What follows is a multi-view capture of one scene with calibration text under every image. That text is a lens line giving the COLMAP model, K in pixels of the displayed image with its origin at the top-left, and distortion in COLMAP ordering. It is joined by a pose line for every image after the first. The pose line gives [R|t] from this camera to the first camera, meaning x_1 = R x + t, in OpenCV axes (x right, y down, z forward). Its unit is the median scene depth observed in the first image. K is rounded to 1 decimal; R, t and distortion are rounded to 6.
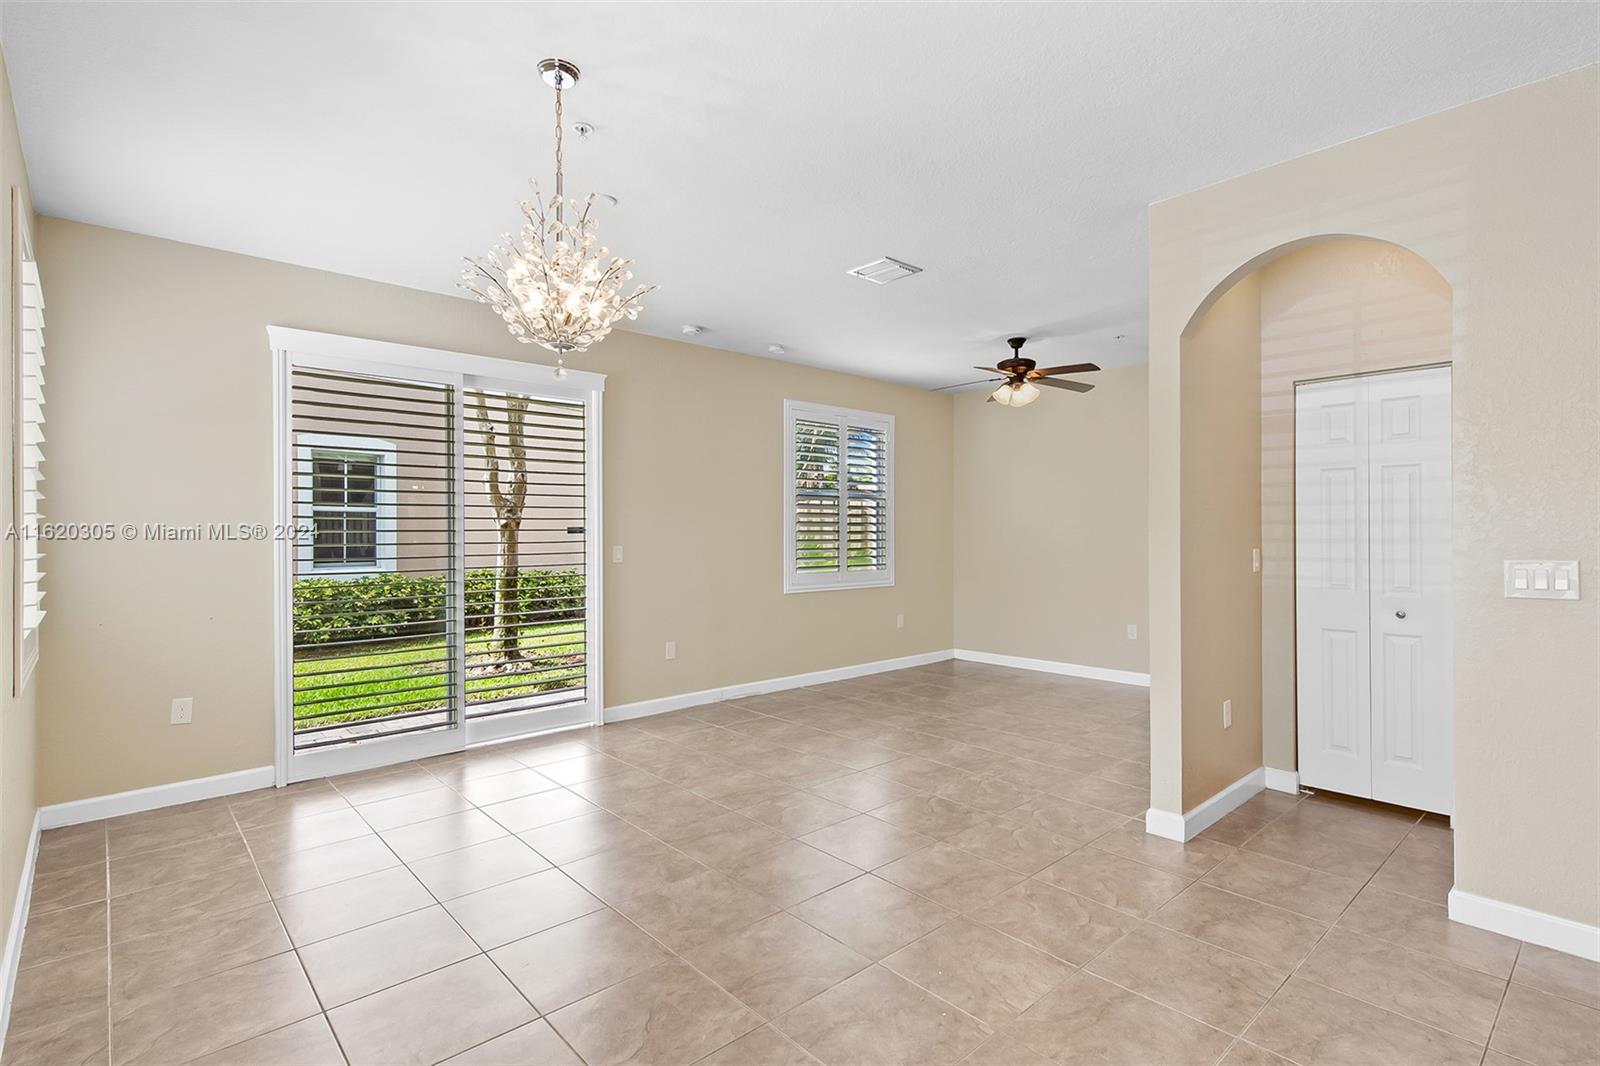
lens RADIAL K [[765.2, 0, 799.8], [0, 765.2, 530.4], [0, 0, 1]] dist [-0.001270, -0.000116]
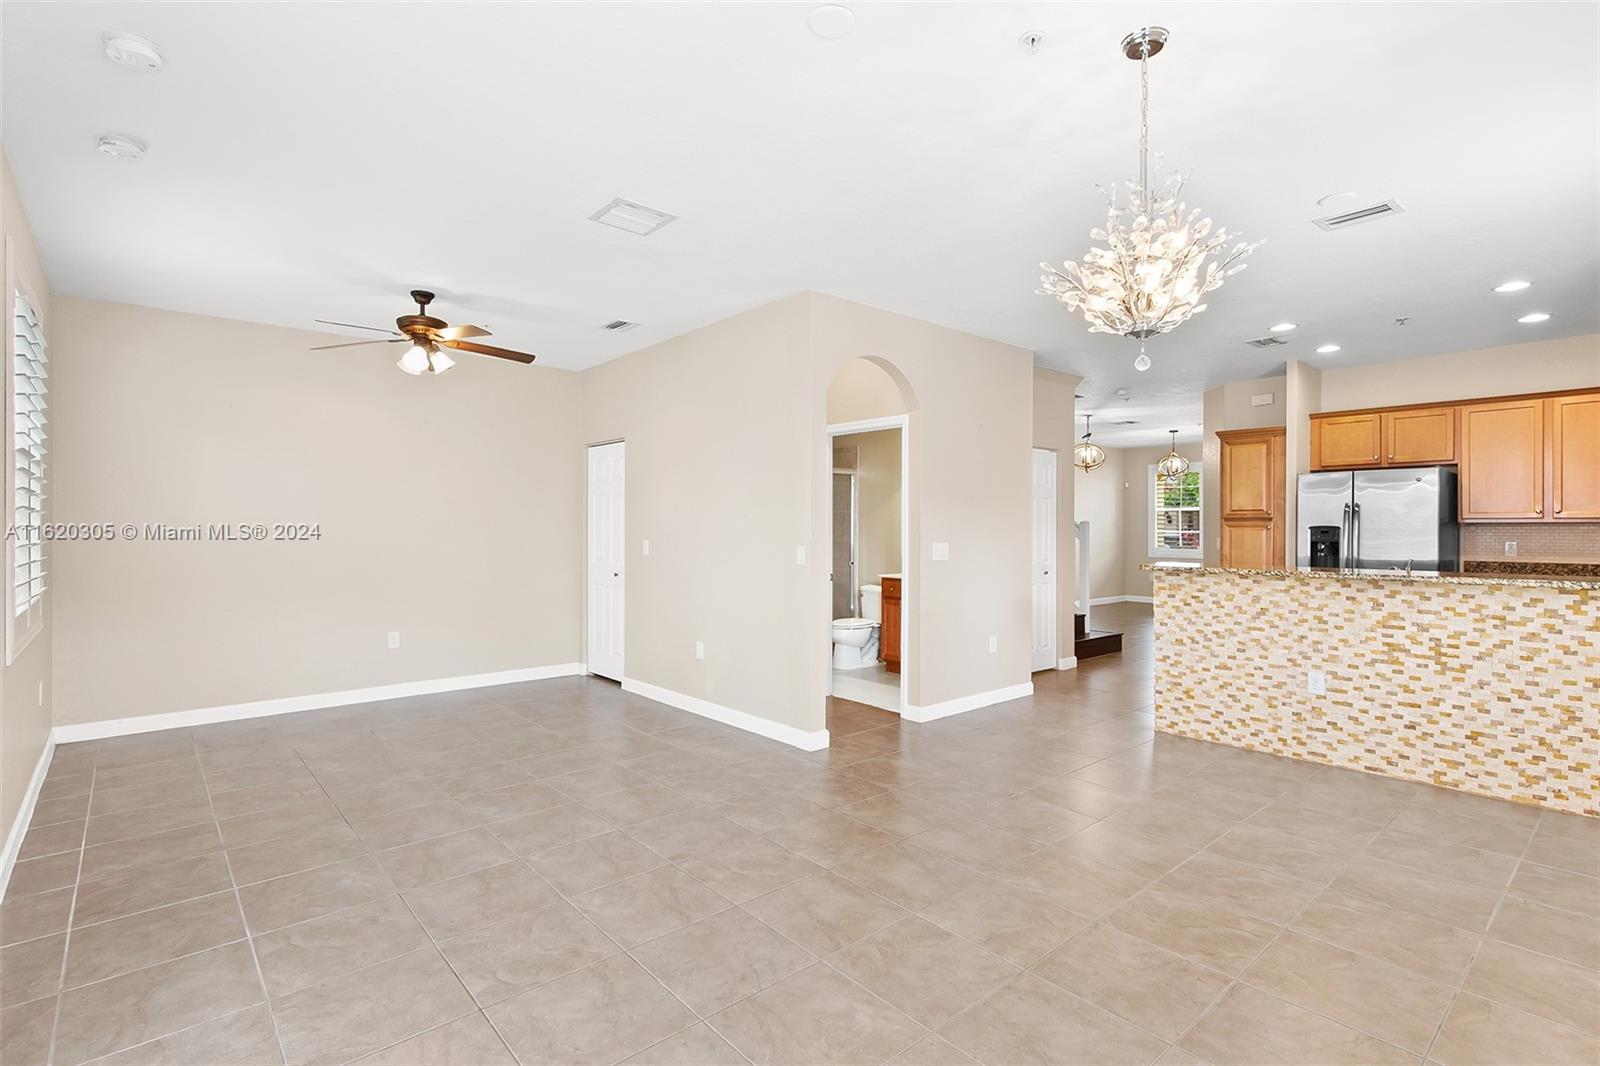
lens RADIAL K [[765.2, 0, 800.0], [0, 765.2, 527.3], [0, 0, 1]] dist [-0.001270, -0.000116]
pose [[0.024932, -0.004245, 0.999680, -0.655989], [0.002835, 0.999987, 0.004175, -0.002906], [-0.999685, 0.002730, 0.024943, 0.729943]]
